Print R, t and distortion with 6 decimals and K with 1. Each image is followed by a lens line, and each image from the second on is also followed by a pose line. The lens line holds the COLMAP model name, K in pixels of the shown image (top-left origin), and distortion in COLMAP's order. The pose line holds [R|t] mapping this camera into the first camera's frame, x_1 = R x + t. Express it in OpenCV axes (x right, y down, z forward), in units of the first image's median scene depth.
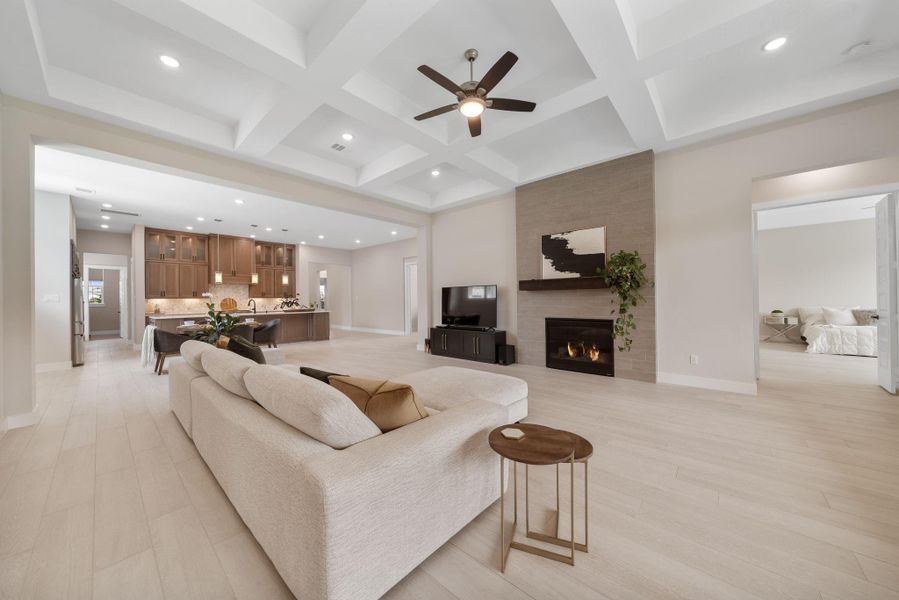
lens RADIAL K [[312.4, 0, 448.8], [0, 312.4, 301.0], [0, 0, 1]] dist [-0.001184, 0.000037]
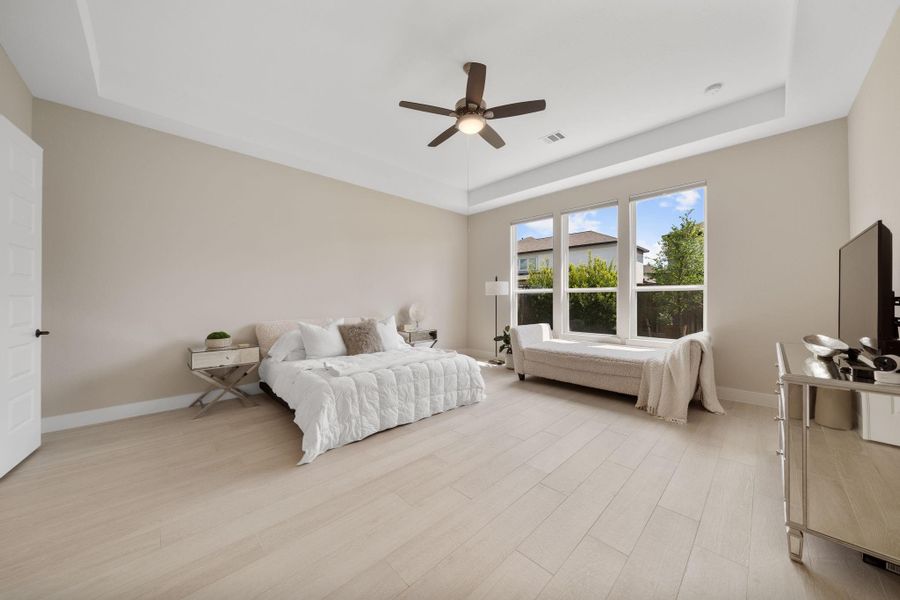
lens RADIAL K [[312.7, 0, 449.9], [0, 312.7, 299.9], [0, 0, 1]] dist [-0.001184, 0.000037]
pose [[0.083412, 0.012729, 0.996434, 0.769680], [-0.000214, 0.999919, -0.012756, -0.010078], [-0.996515, 0.000851, 0.083408, 0.764765]]
